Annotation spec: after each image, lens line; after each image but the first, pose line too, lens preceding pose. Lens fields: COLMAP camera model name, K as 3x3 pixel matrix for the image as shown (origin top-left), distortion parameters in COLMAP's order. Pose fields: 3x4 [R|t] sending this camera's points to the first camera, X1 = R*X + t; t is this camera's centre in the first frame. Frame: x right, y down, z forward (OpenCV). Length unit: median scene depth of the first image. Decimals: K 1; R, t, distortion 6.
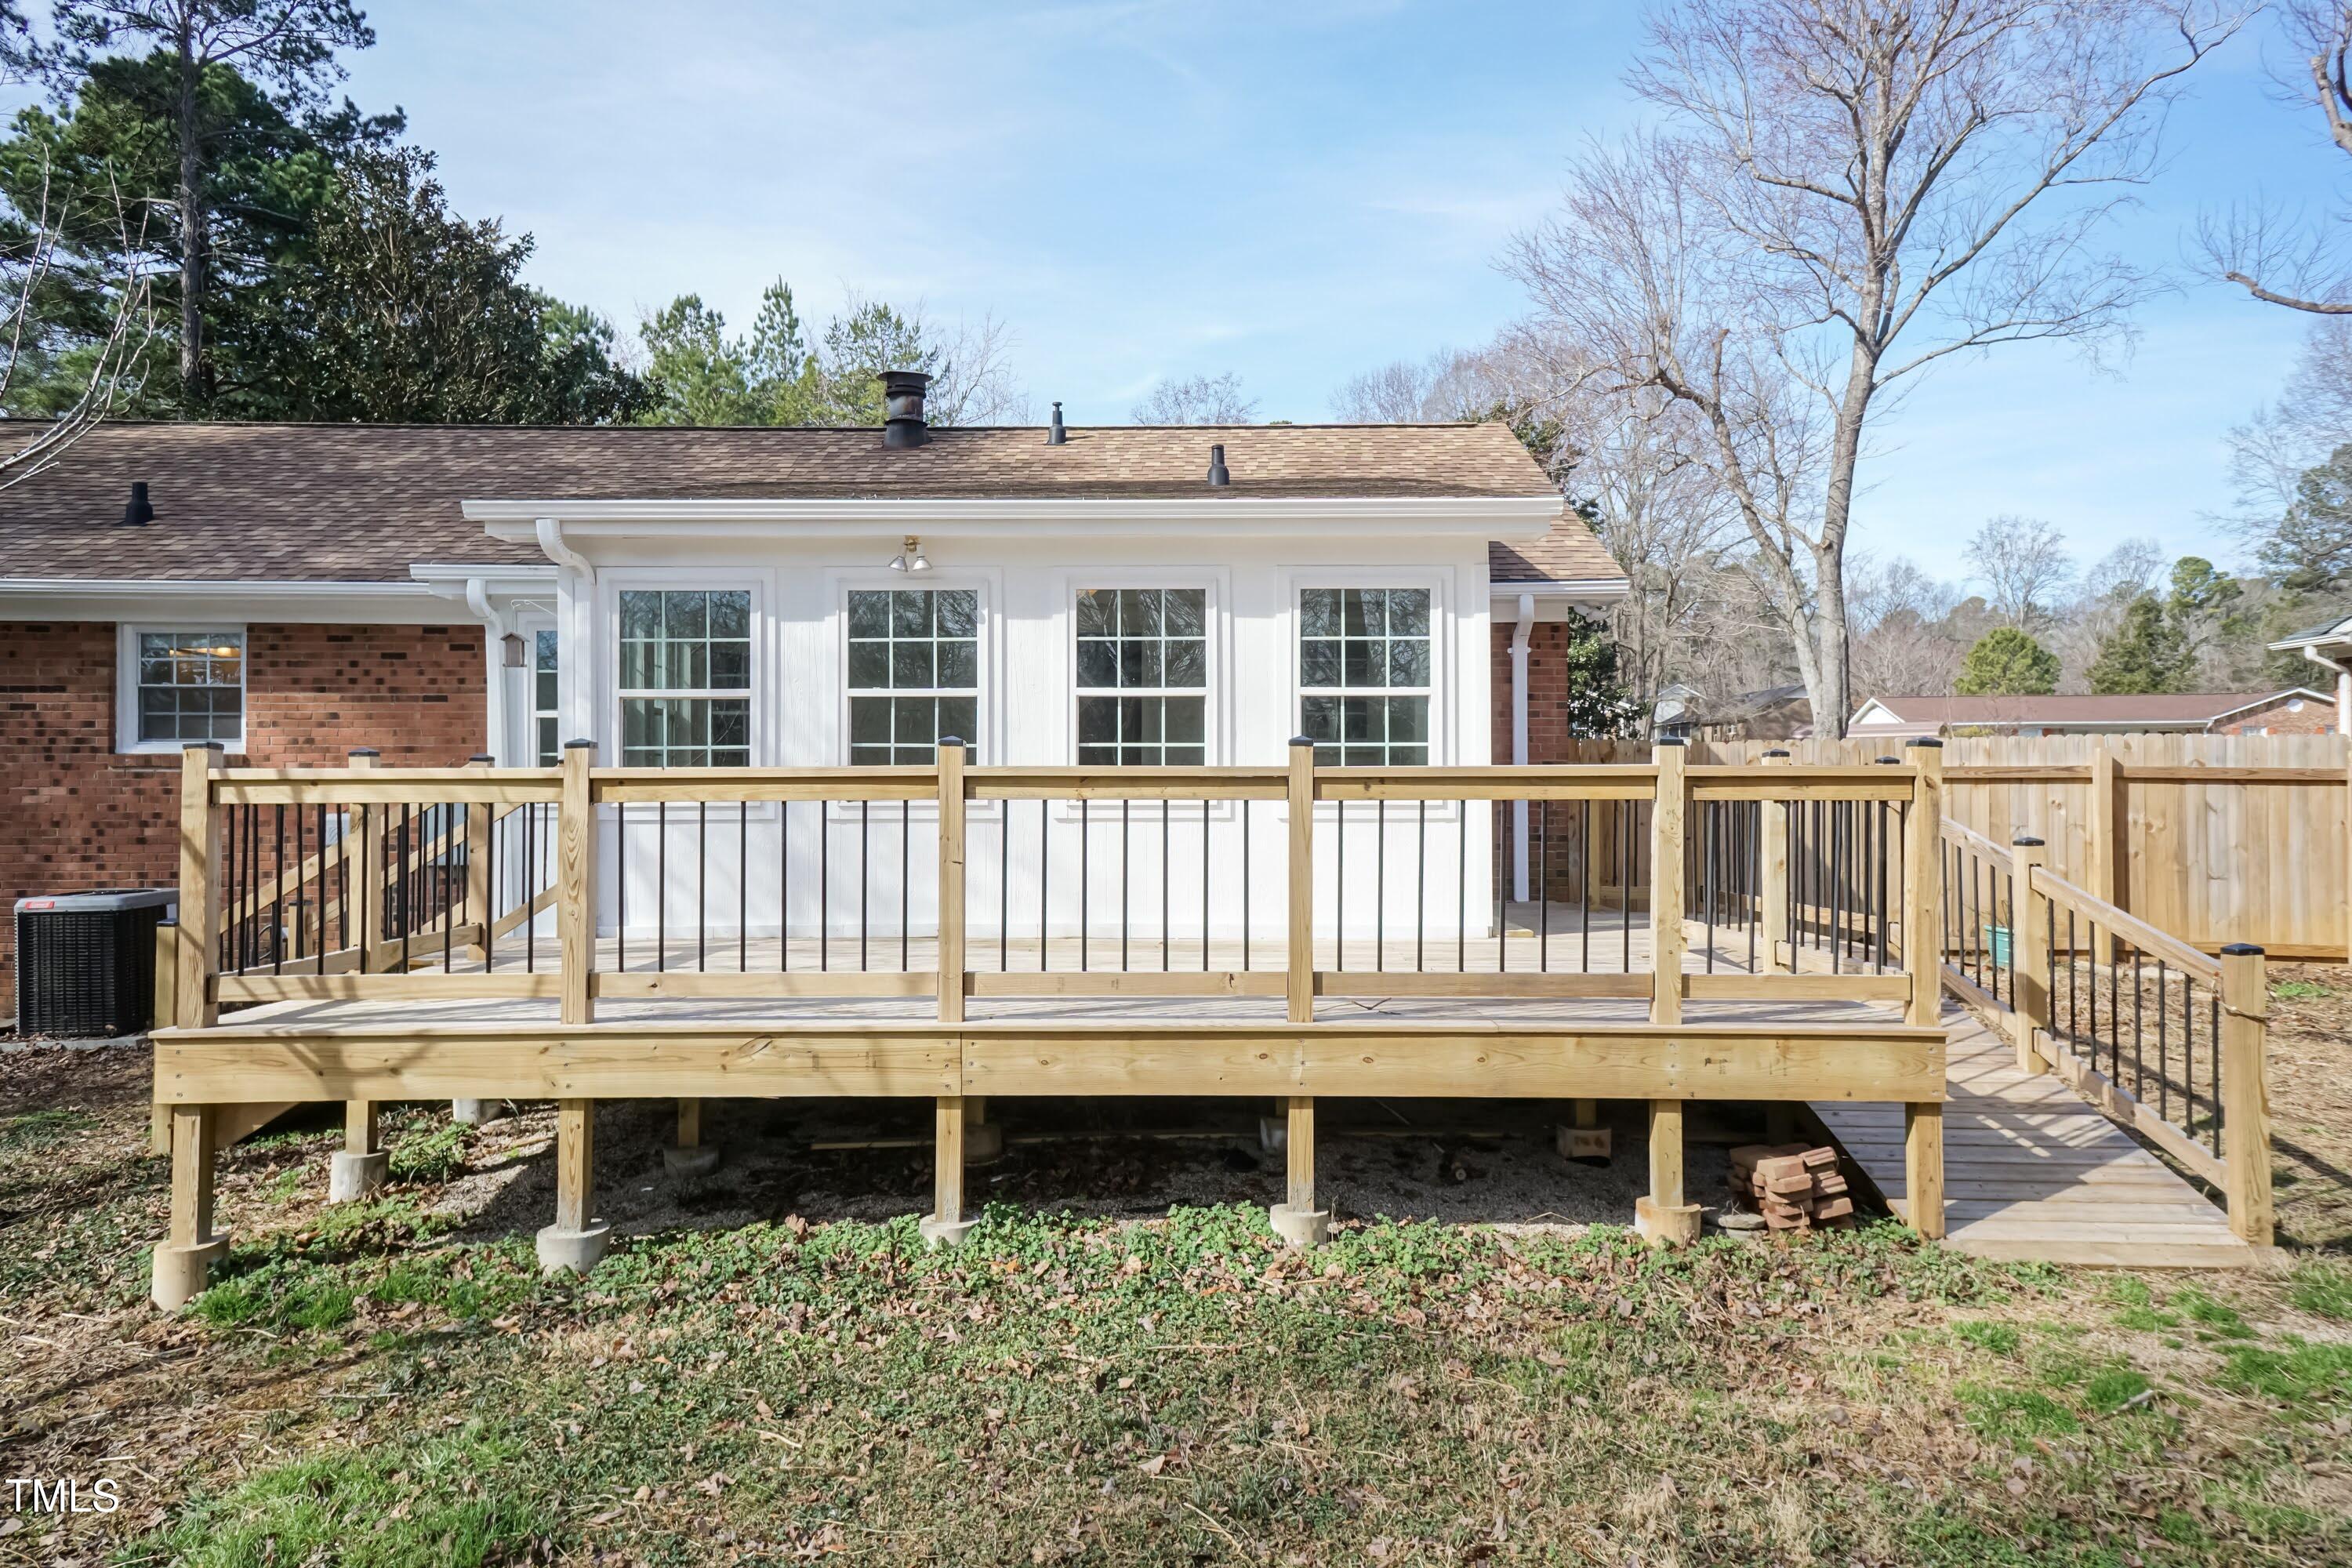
lens RADIAL K [[1545.0, 0, 1079.4], [0, 1545.0, 777.9], [0, 0, 1]] dist [0.068112, 0.003943]
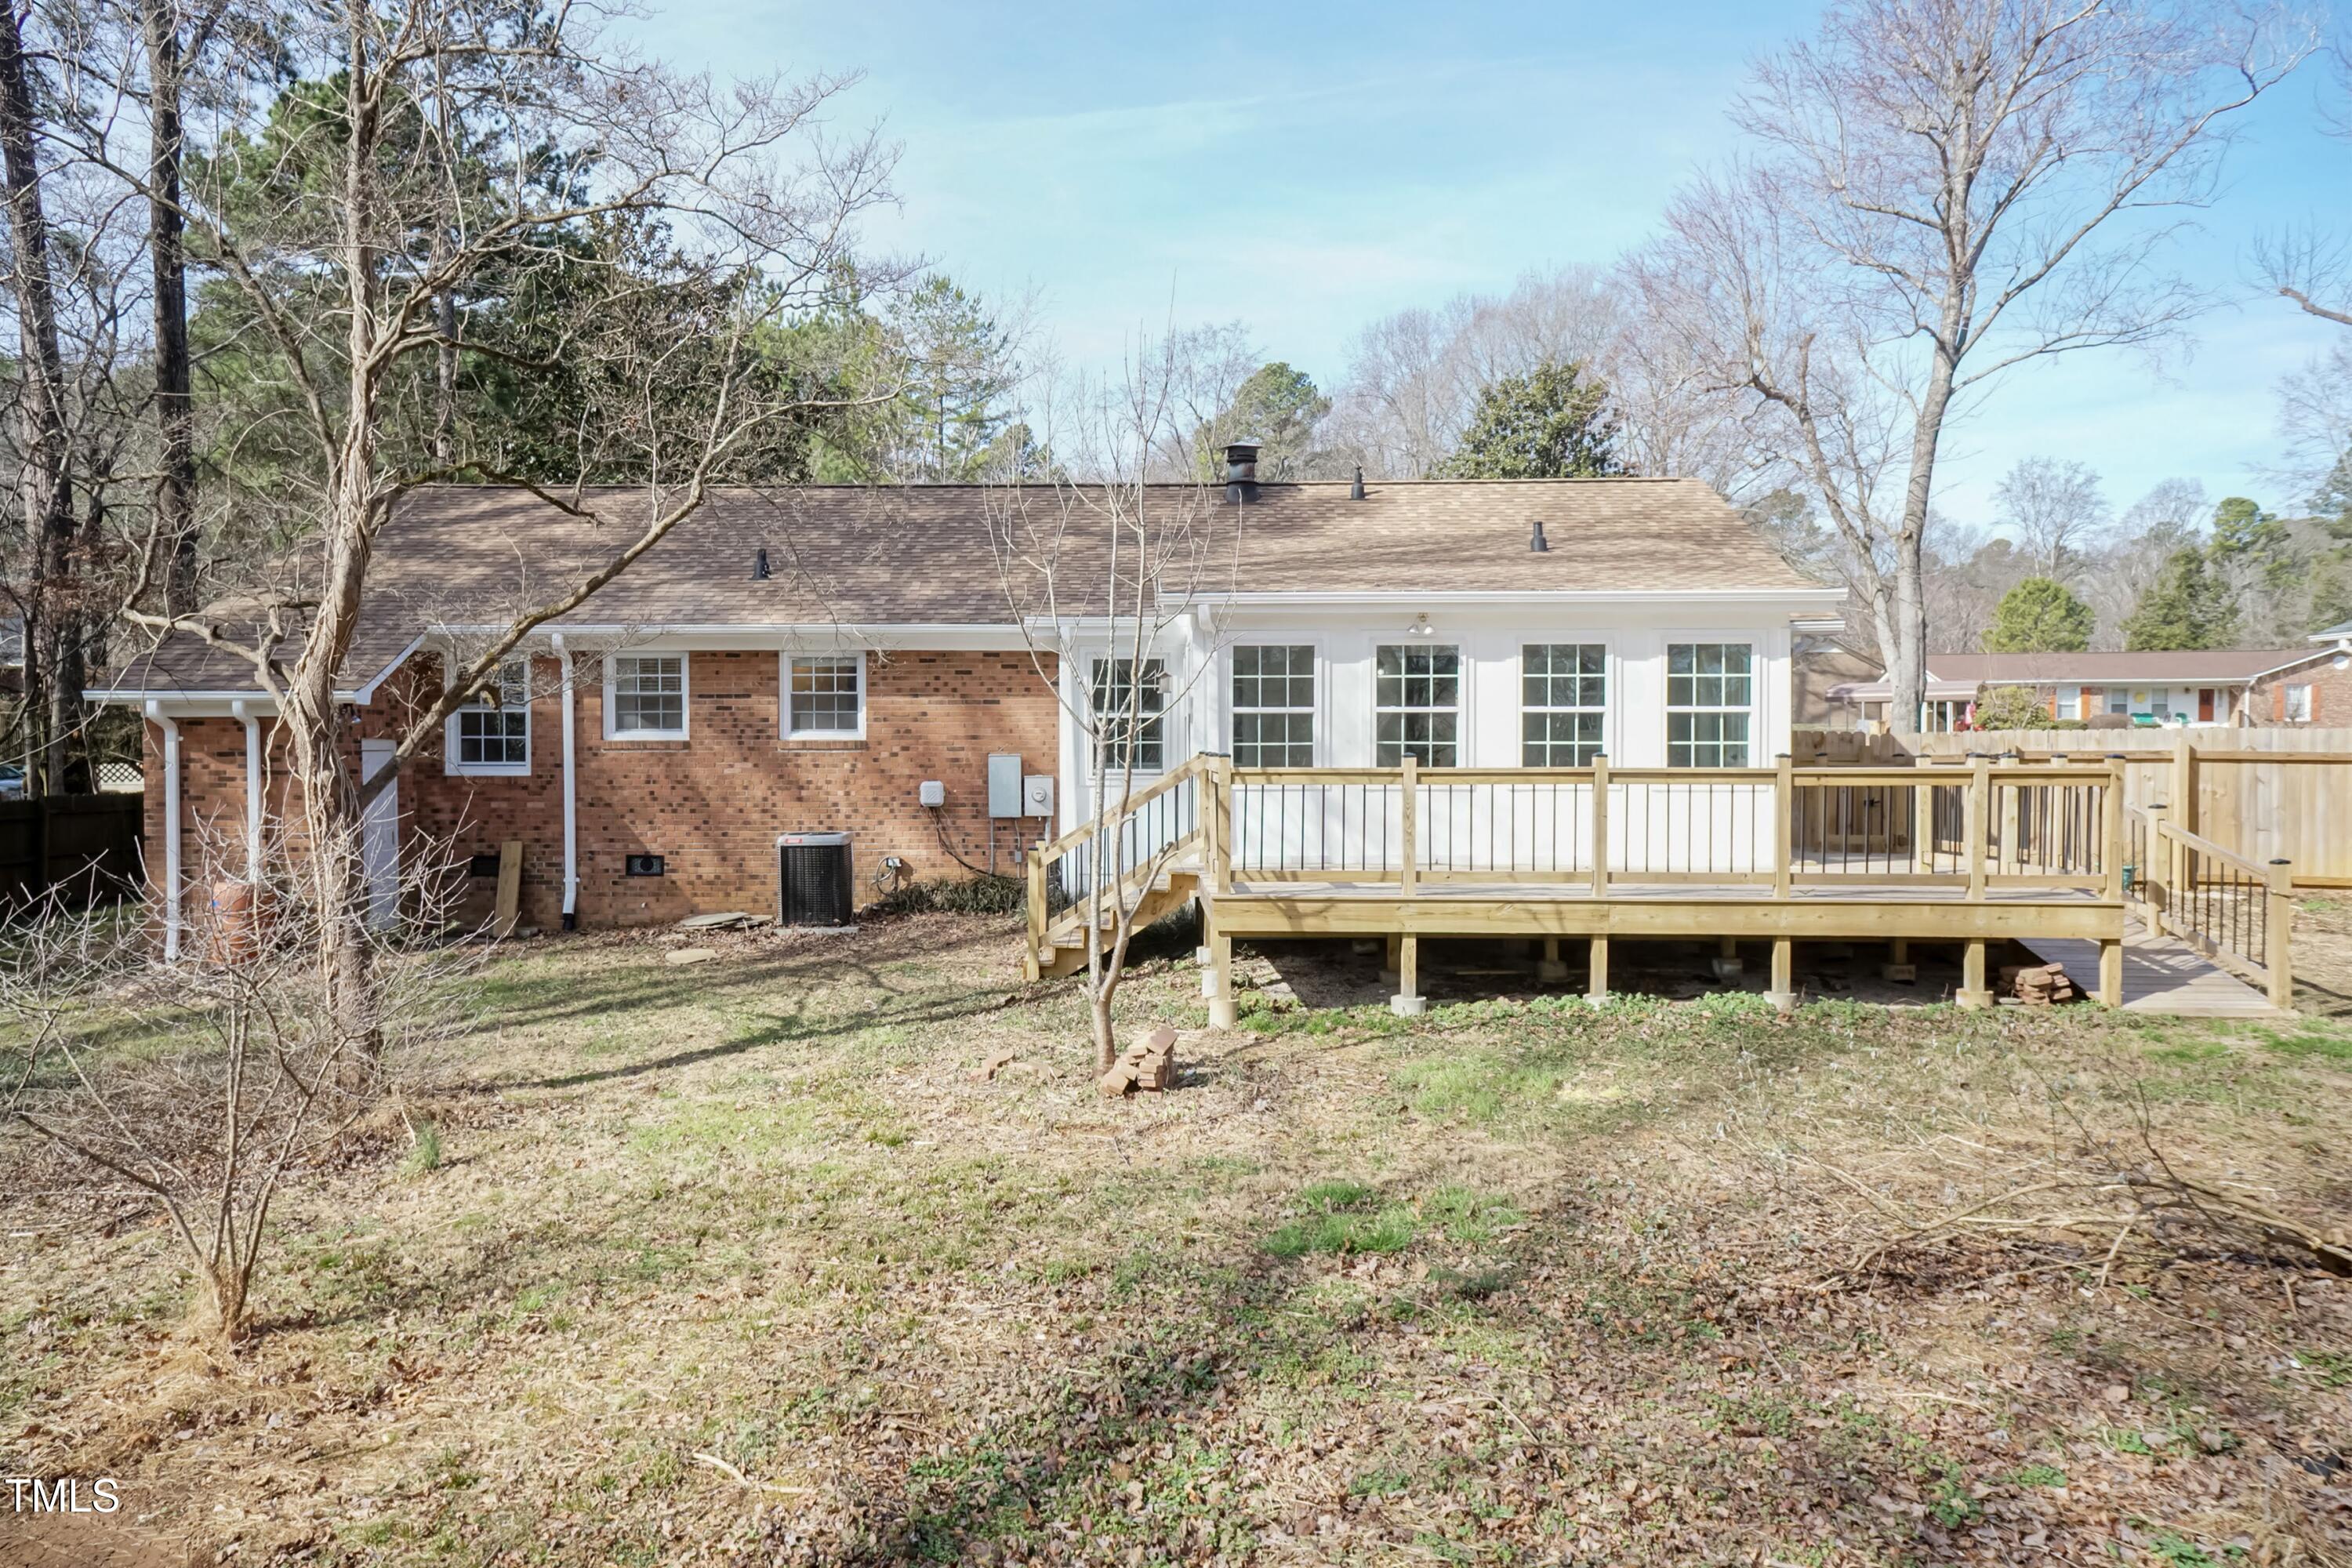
lens RADIAL K [[1545.0, 0, 1063.2], [0, 1545.0, 772.8], [0, 0, 1]] dist [0.068112, 0.003943]
pose [[0.999771, 0.002280, -0.021270, -0.314597], [-0.001738, 0.999674, 0.025468, -0.021731], [0.021321, -0.025425, 0.999449, -0.434020]]
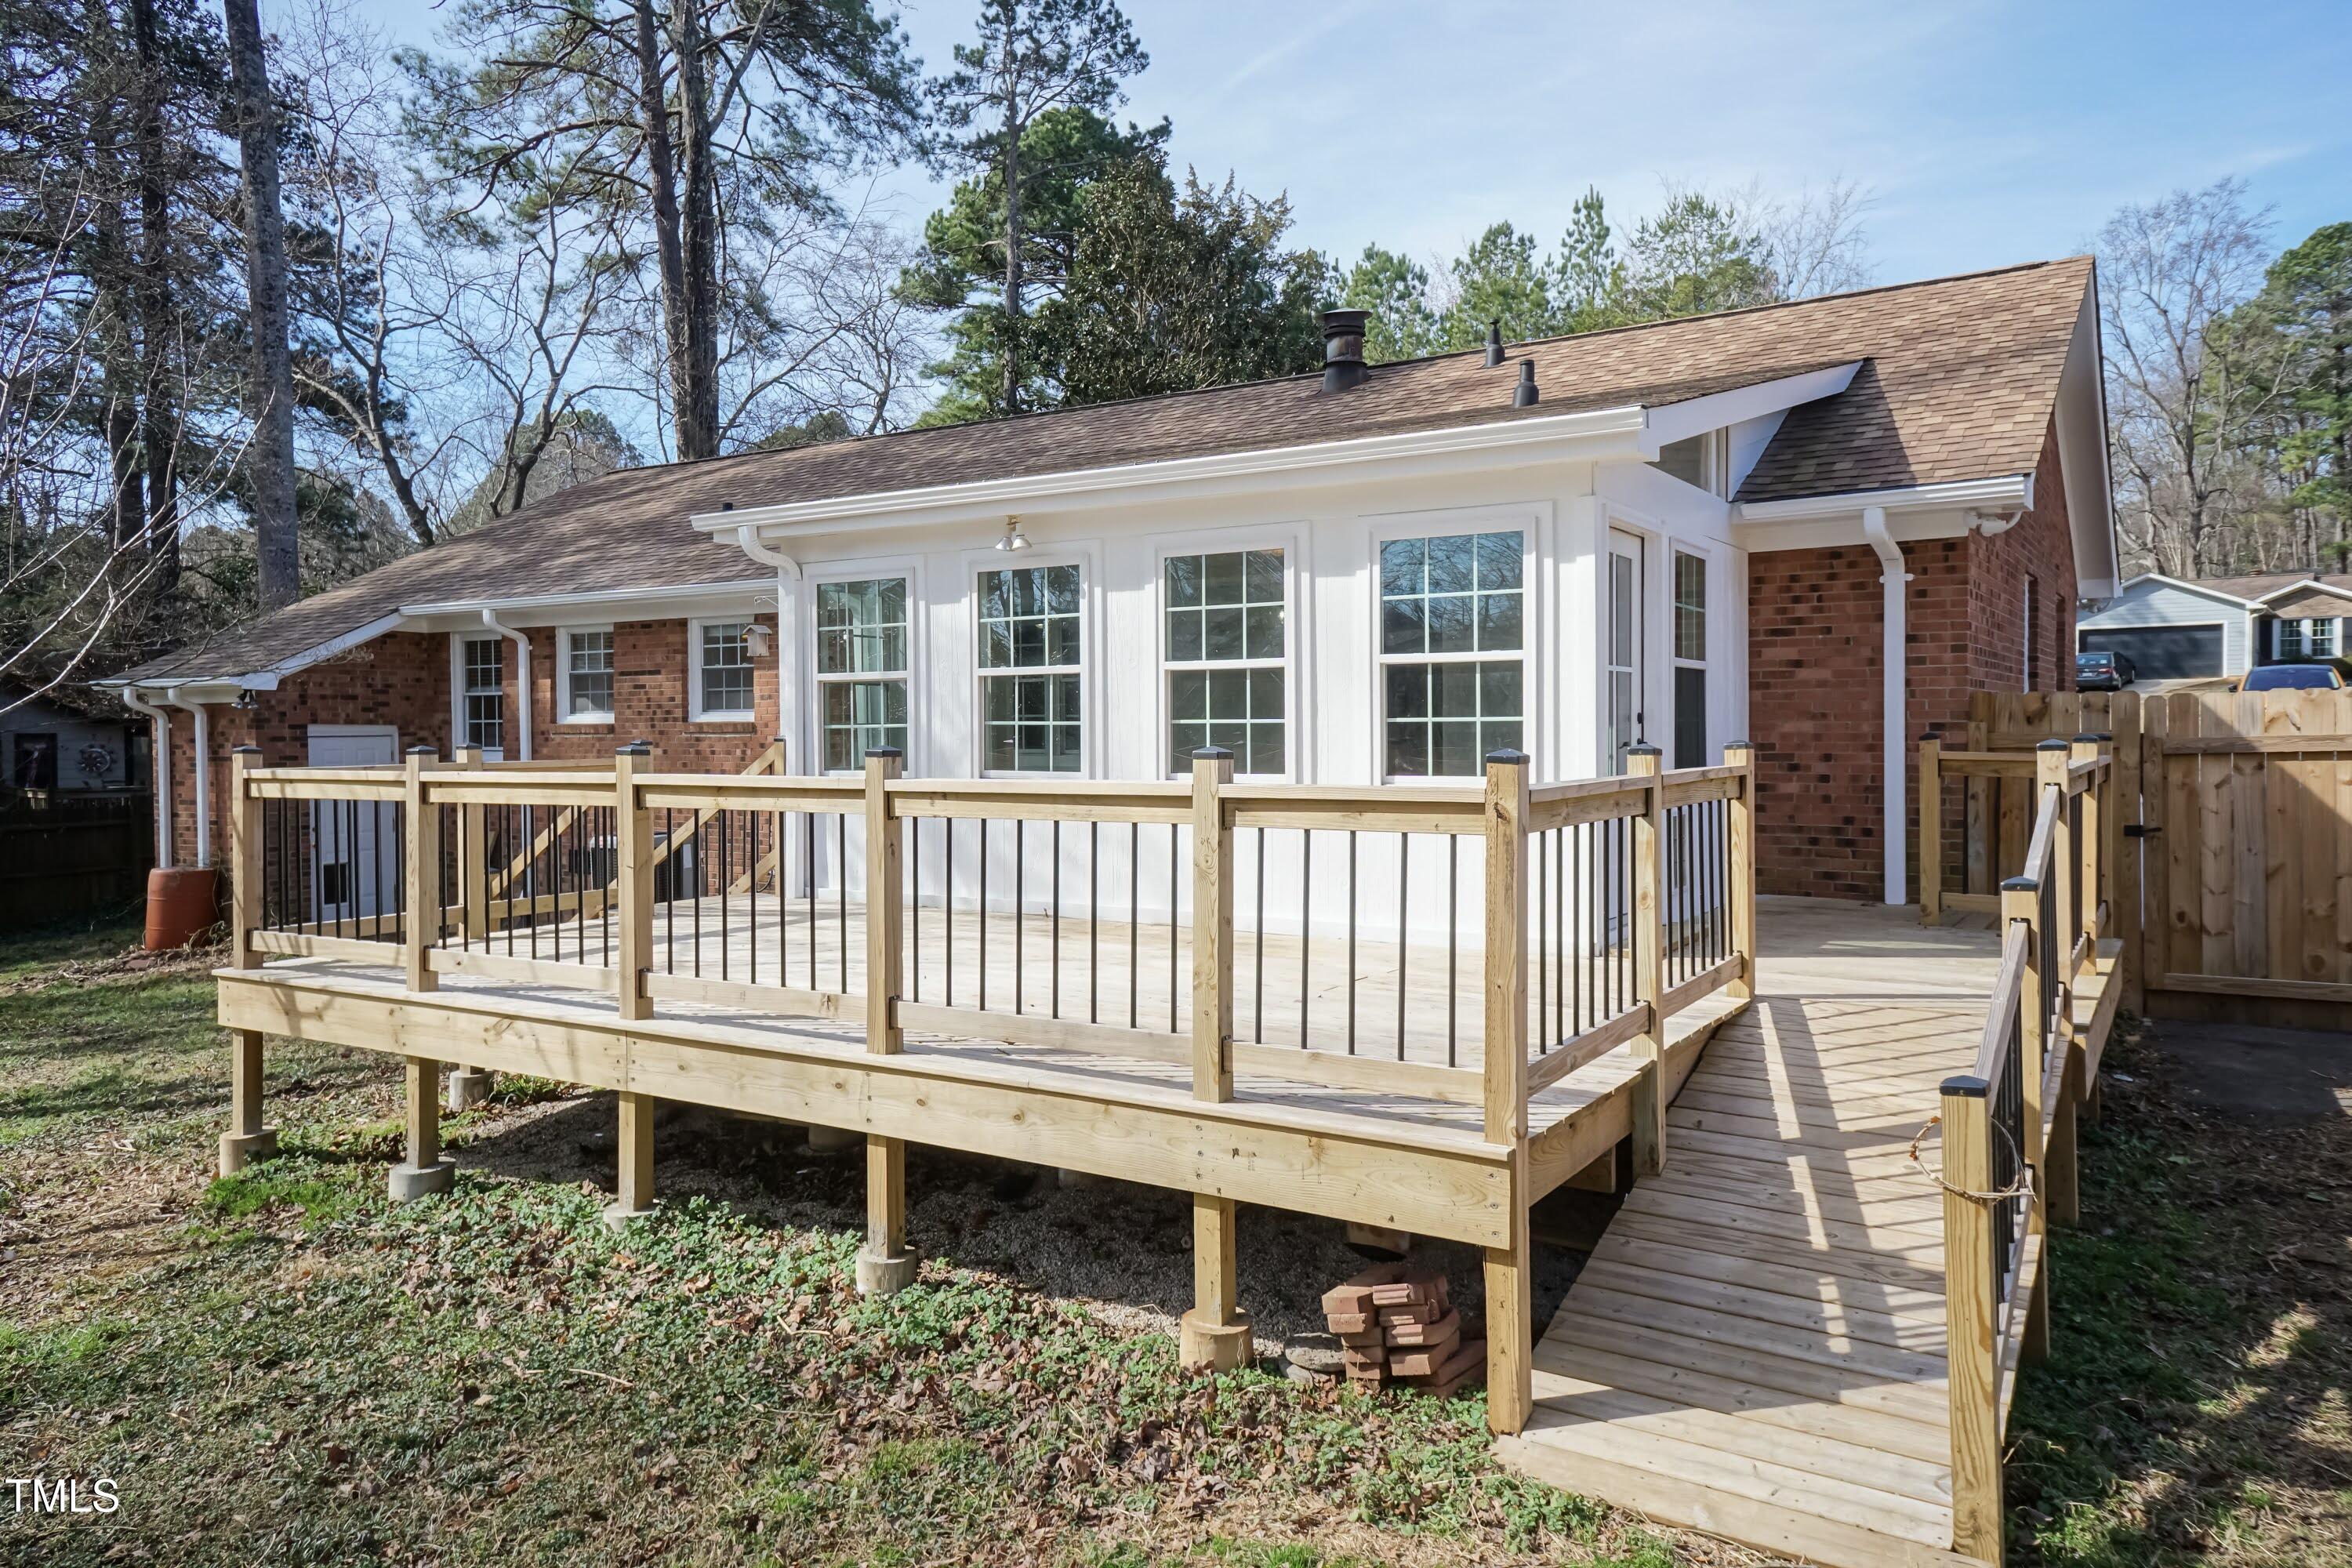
lens RADIAL K [[1545.0, 0, 1173.6], [0, 1545.0, 733.3], [0, 0, 1]] dist [0.068112, 0.003943]
pose [[0.846735, -0.002628, -0.532008, 0.372779], [0.014811, 0.999717, 0.018636, -0.023187], [0.531808, -0.023659, 0.846534, 0.144627]]
